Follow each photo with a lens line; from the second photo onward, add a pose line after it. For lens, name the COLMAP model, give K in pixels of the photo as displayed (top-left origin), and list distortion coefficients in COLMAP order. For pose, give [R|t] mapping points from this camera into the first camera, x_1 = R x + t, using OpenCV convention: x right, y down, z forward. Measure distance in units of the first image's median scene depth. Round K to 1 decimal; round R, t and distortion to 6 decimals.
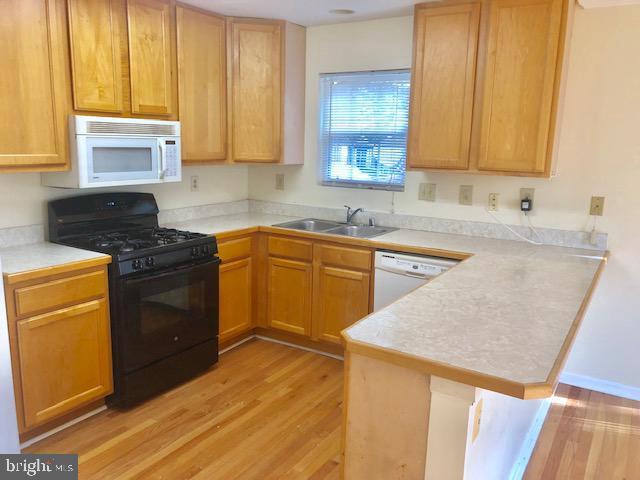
lens RADIAL K [[521.9, 0, 320.0], [0, 521.9, 240.0], [0, 0, 1]] dist [0.002573, -0.003426]
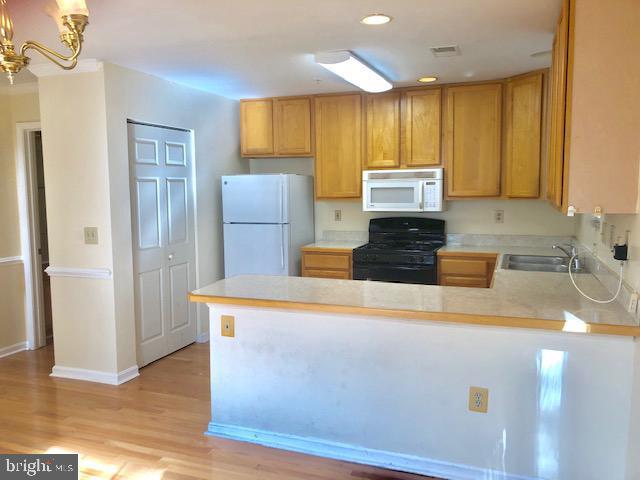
lens RADIAL K [[528.1, 0, 320.0], [0, 528.1, 240.0], [0, 0, 1]] dist [0.065398, -0.001734]
pose [[0.205636, 0.077016, -0.975593, 1.080873], [-0.167124, 0.985018, 0.042533, -0.046239], [0.964253, 0.154299, 0.215427, 0.421024]]
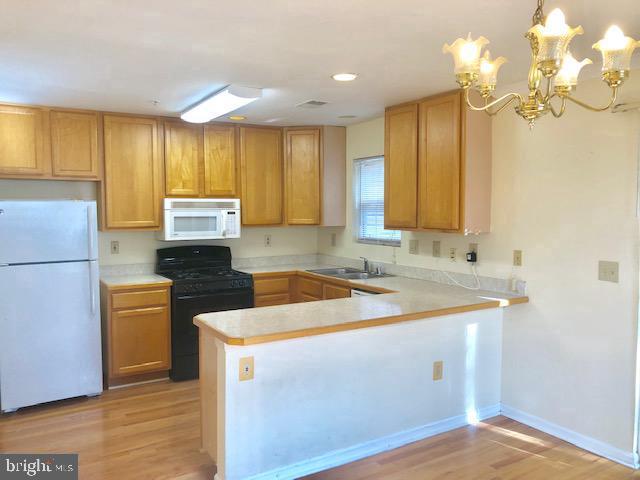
lens RADIAL K [[517.7, 0, 320.0], [0, 517.7, 240.0], [0, 0, 1]] dist [0.064828, -0.002704]
pose [[0.895591, 0.000987, -0.444878, 0.630581], [-0.057756, 0.991793, -0.114069, 0.052531], [0.441114, 0.127854, 0.888297, -0.234440]]
